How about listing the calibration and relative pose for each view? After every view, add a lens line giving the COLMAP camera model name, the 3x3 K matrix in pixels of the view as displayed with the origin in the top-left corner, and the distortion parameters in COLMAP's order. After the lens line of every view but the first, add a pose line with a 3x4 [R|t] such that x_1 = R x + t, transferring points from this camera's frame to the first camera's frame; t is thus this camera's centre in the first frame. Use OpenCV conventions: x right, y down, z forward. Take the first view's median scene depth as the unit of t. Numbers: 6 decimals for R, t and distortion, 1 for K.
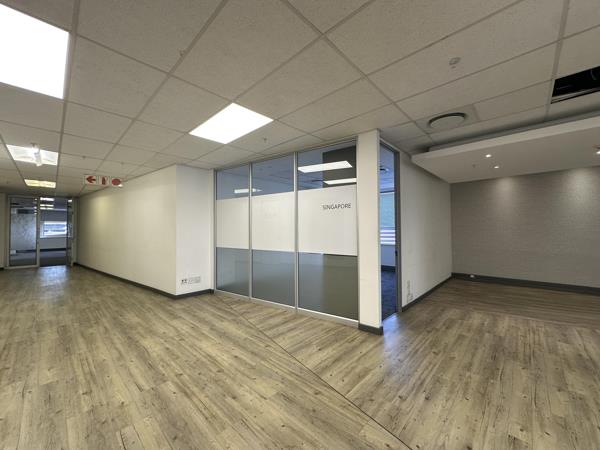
lens RADIAL K [[237.7, 0, 300.0], [0, 237.7, 225.0], [0, 0, 1]] dist [-0.000841, -0.000213]
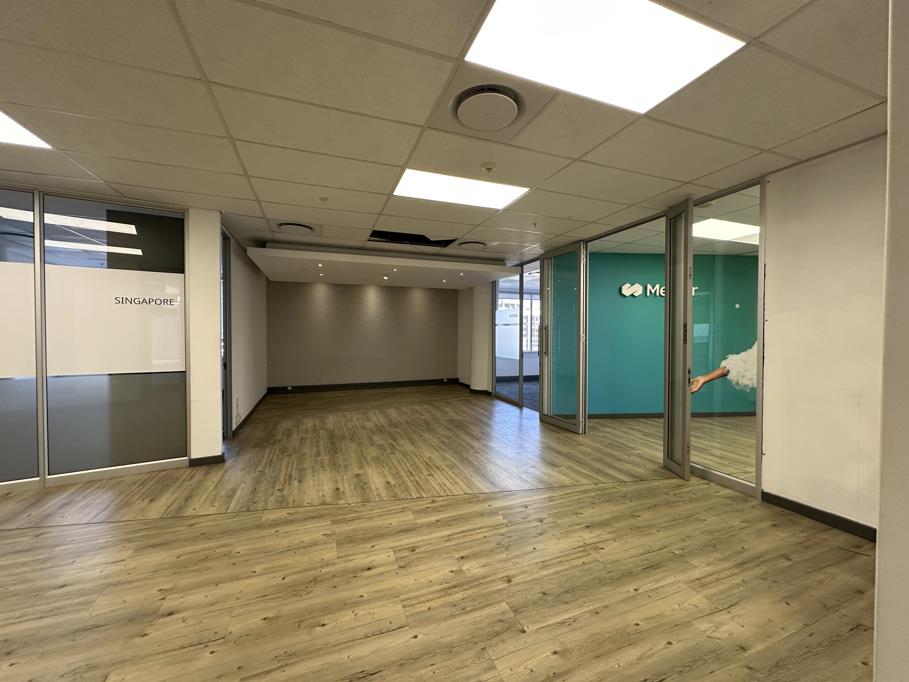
lens RADIAL K [[360.2, 0, 454.5], [0, 360.2, 341.0], [0, 0, 1]] dist [-0.000841, -0.000213]
pose [[0.428904, -0.012332, 0.903266, -0.463490], [-0.018008, 0.999591, 0.022198, -0.003636], [-0.903171, -0.025787, 0.428506, -0.268222]]
